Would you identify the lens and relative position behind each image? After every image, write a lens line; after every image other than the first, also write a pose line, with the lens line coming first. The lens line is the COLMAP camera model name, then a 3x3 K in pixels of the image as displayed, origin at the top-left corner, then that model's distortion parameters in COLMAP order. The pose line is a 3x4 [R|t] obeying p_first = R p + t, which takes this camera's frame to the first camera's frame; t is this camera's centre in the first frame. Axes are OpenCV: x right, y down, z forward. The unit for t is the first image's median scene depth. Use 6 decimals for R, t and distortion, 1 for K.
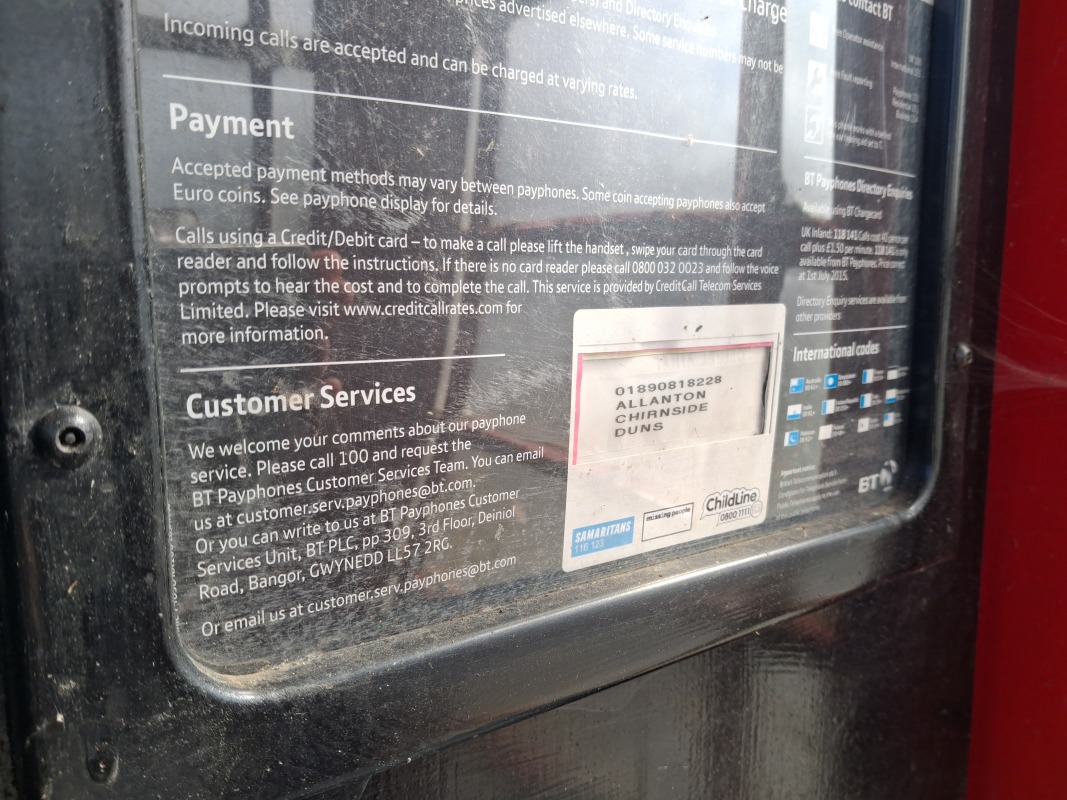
lens RADIAL K [[832.6, 0, 533.5], [0, 832.6, 400.0], [0, 0, 1]] dist [0.024104, -0.002596]
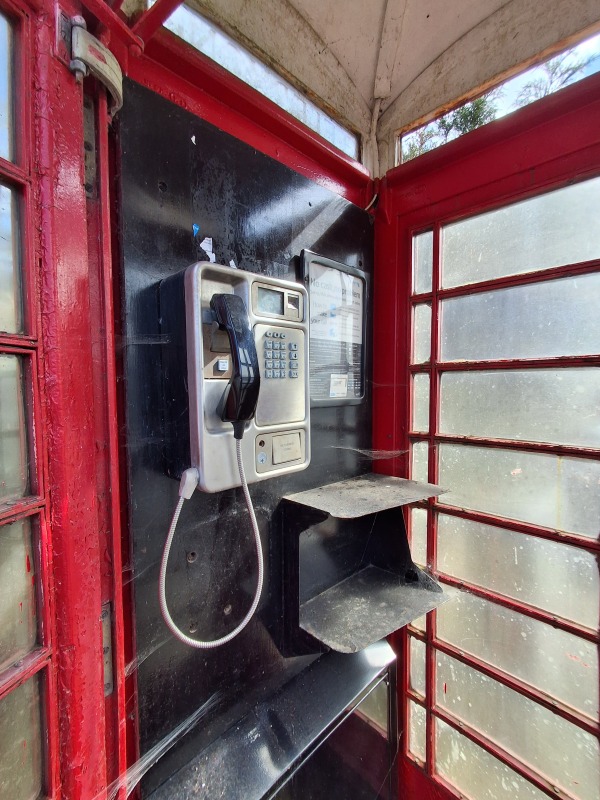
lens RADIAL K [[357.7, 0, 300.0], [0, 357.7, 400.0], [0, 0, 1]] dist [0.000002, -0.000003]
pose [[0.982904, 0.007913, 0.183947, -0.938371], [0.004426, 0.997772, -0.066575, 0.421908], [-0.184064, 0.066251, 0.980679, -2.741557]]
